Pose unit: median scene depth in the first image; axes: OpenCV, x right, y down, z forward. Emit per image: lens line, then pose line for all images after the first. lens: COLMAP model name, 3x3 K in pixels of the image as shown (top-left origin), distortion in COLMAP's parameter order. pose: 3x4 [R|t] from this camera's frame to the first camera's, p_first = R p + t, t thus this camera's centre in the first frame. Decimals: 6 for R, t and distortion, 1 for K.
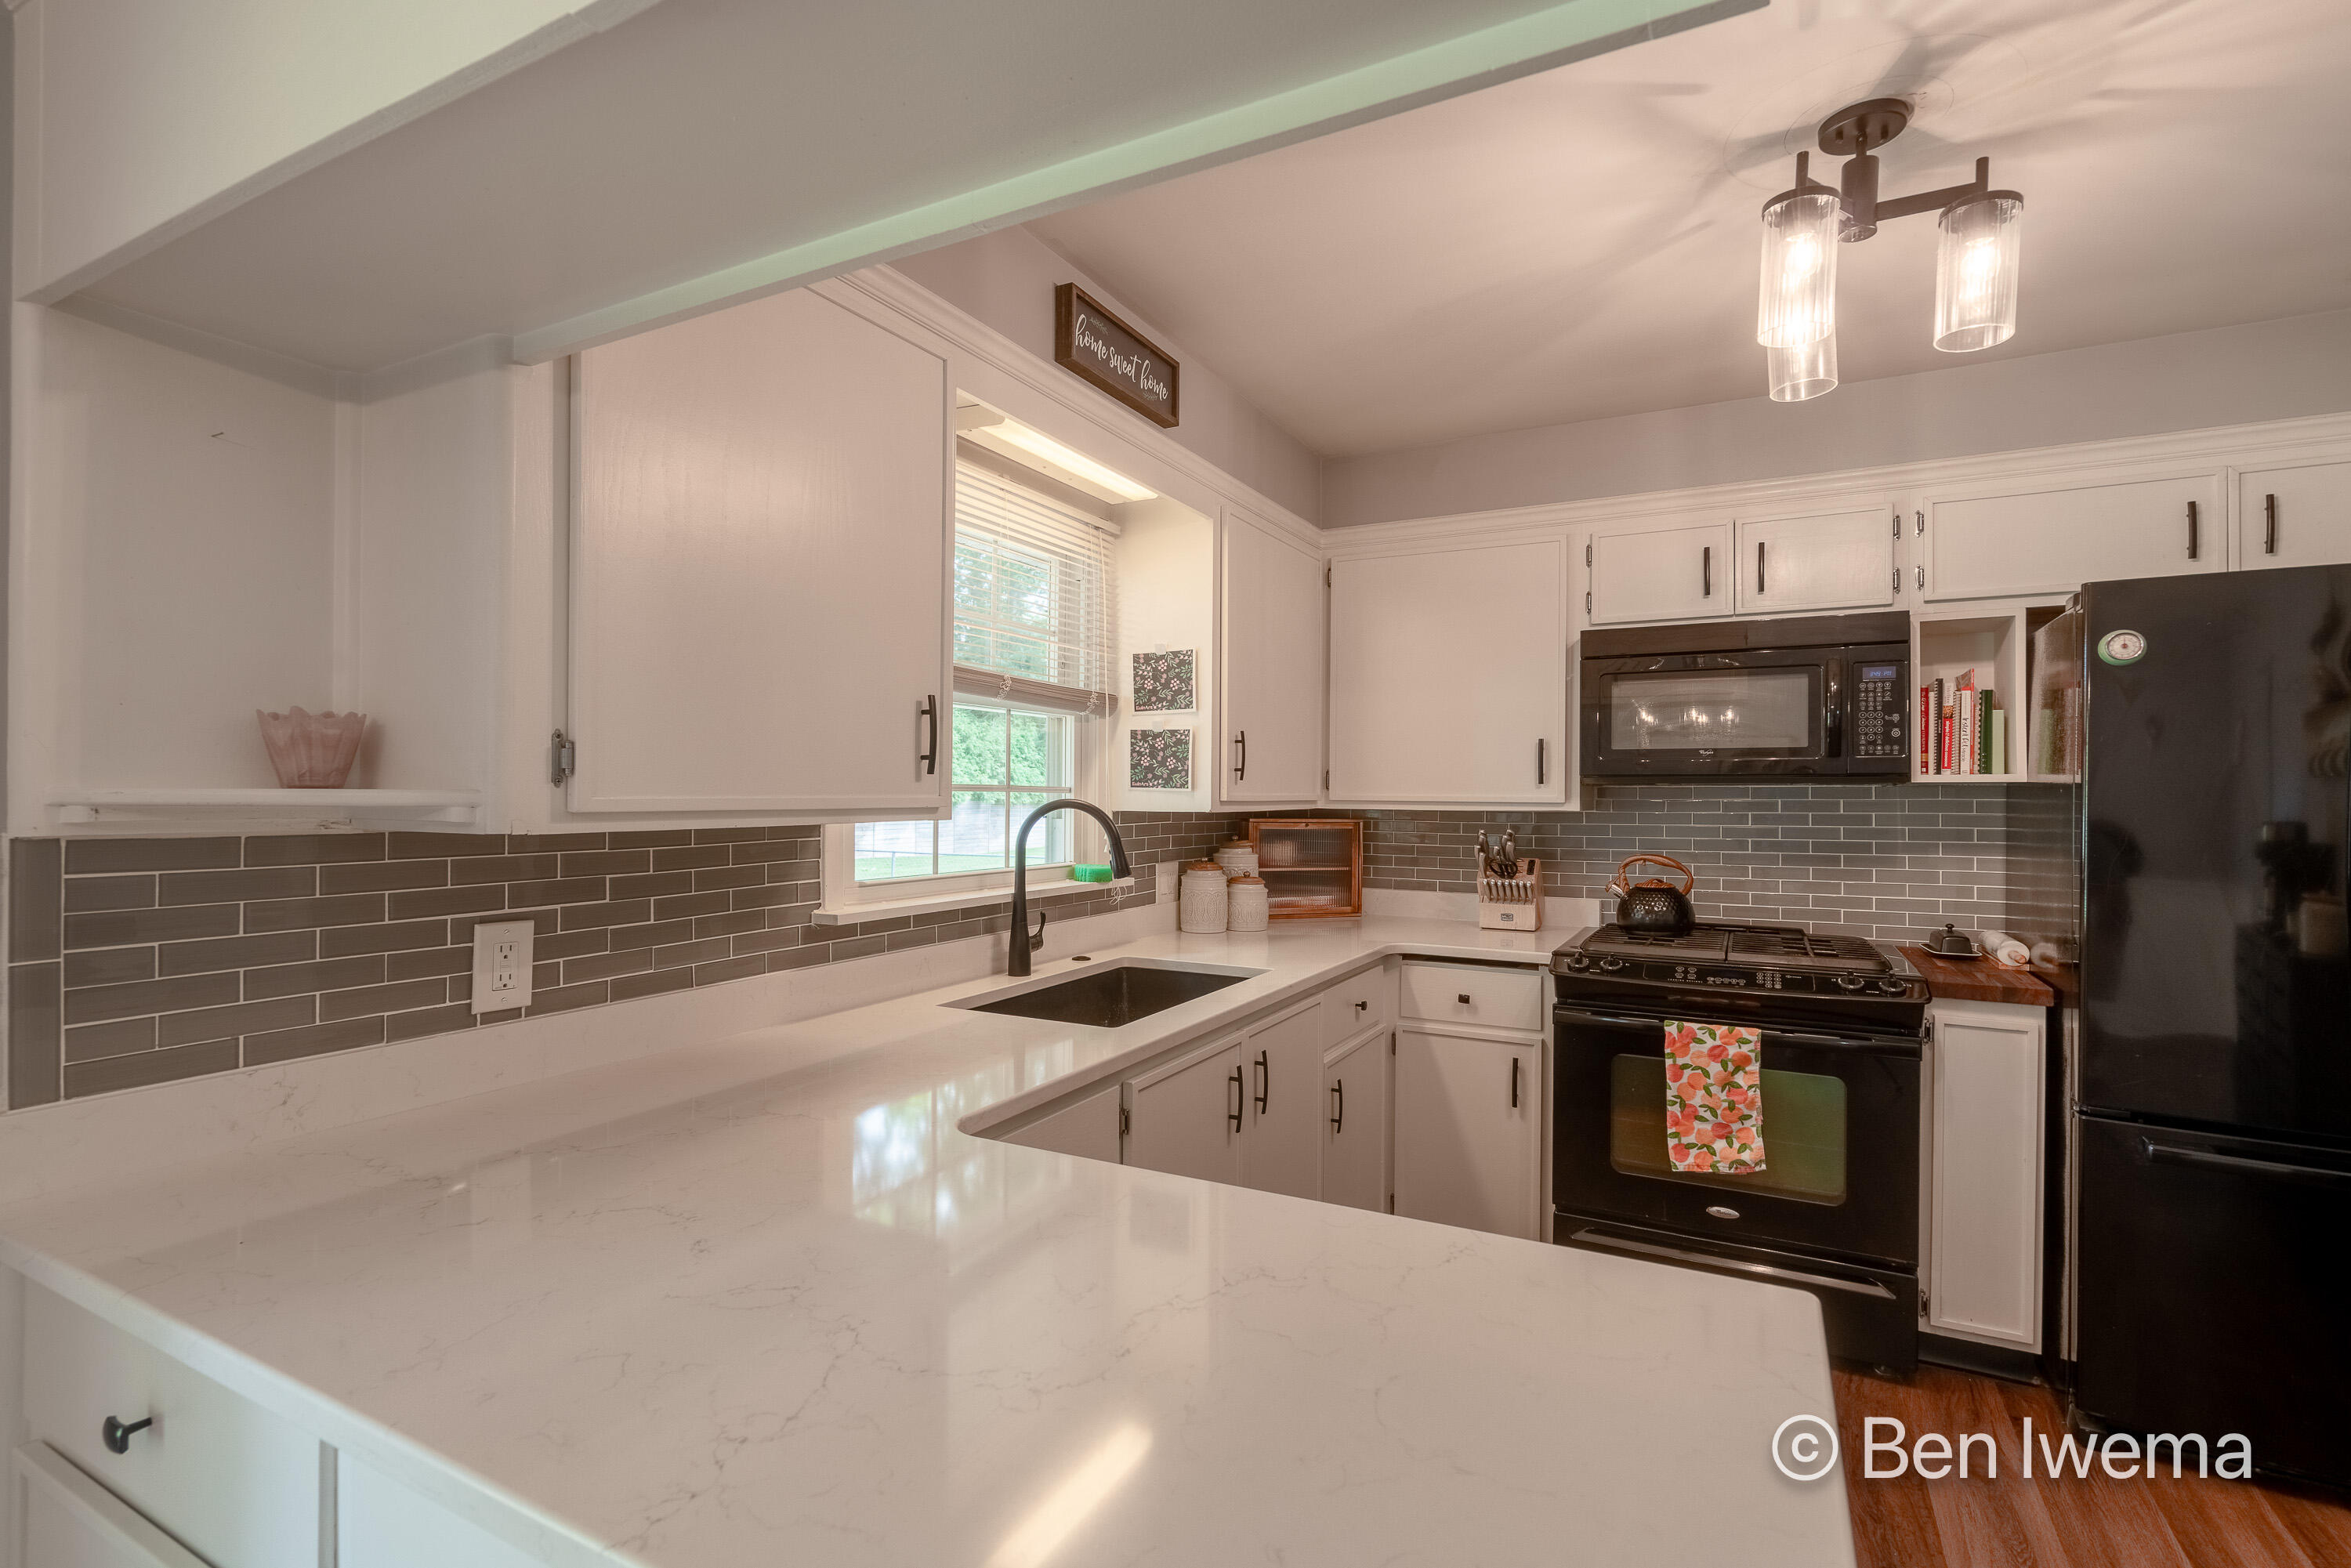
lens RADIAL K [[1013.5, 0, 1023.4], [0, 1013.5, 791.5], [0, 0, 1]] dist [0.001384, 0.000307]
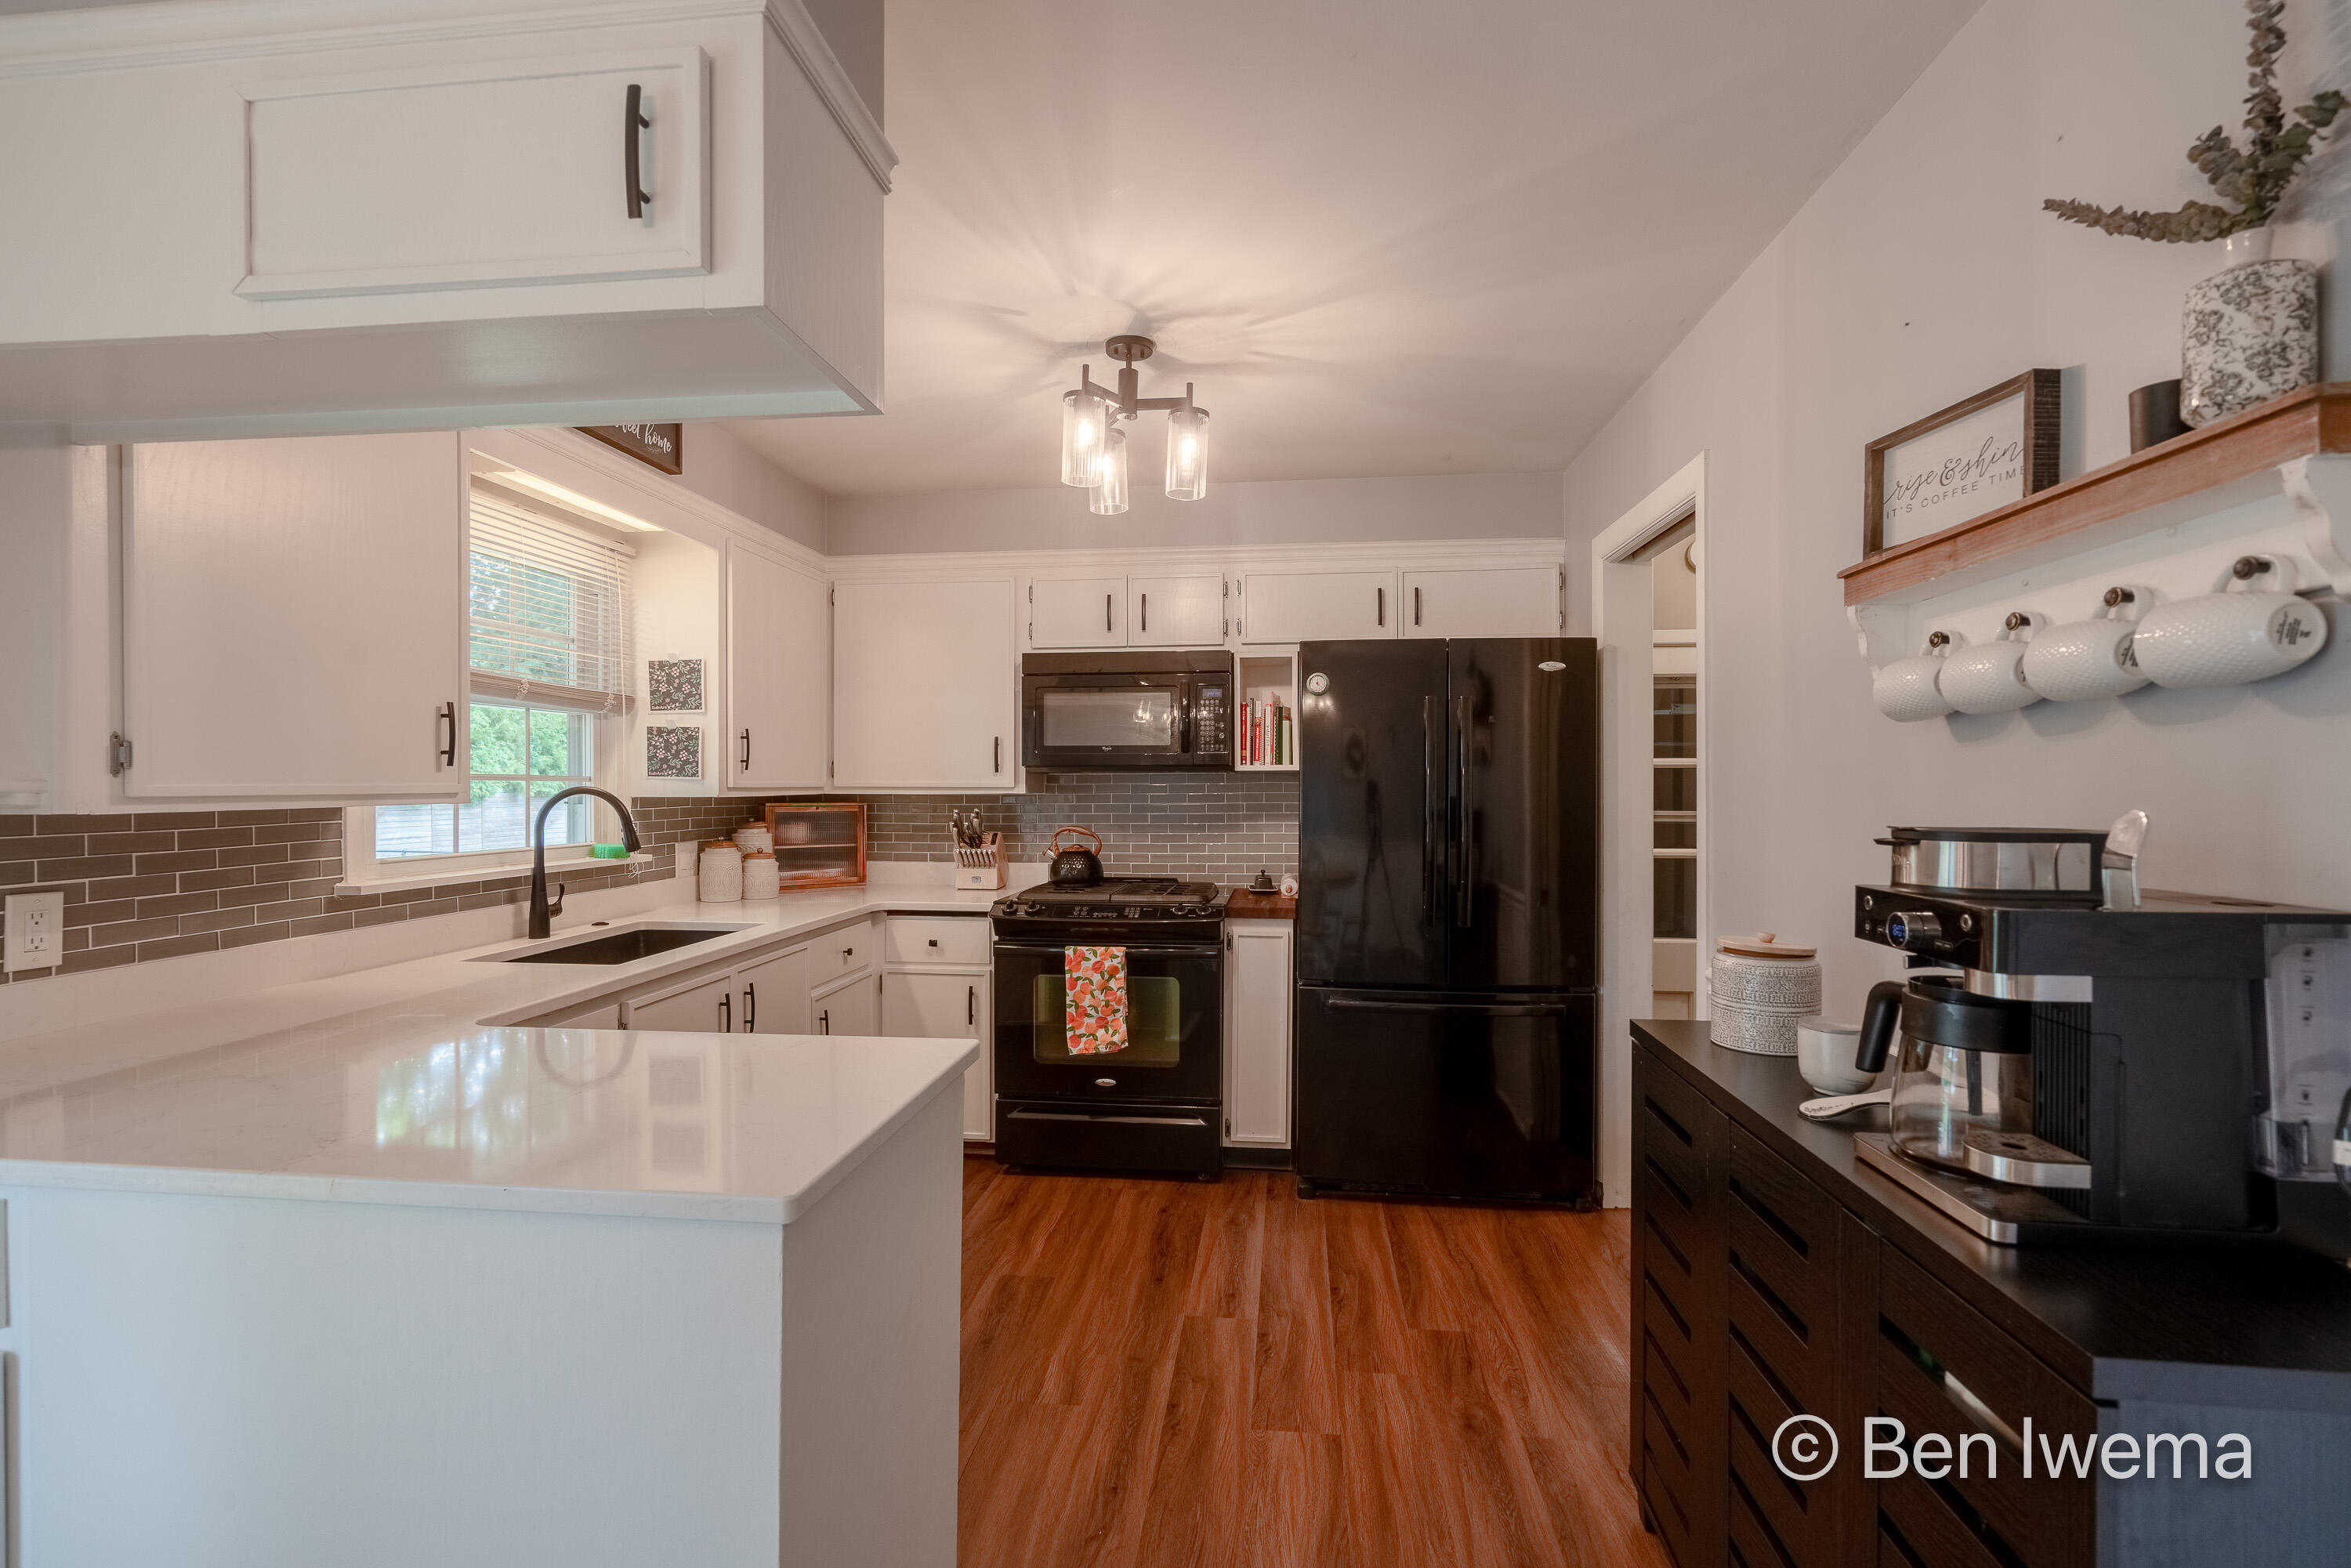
lens RADIAL K [[1058.9, 0, 1034.3], [0, 1058.9, 793.0], [0, 0, 1]] dist [0.002310, 0.000629]
pose [[0.916068, -0.009717, 0.400906, 0.025931], [0.004973, 0.999905, 0.012873, 0.001668], [-0.400993, -0.009798, 0.916029, -0.285651]]
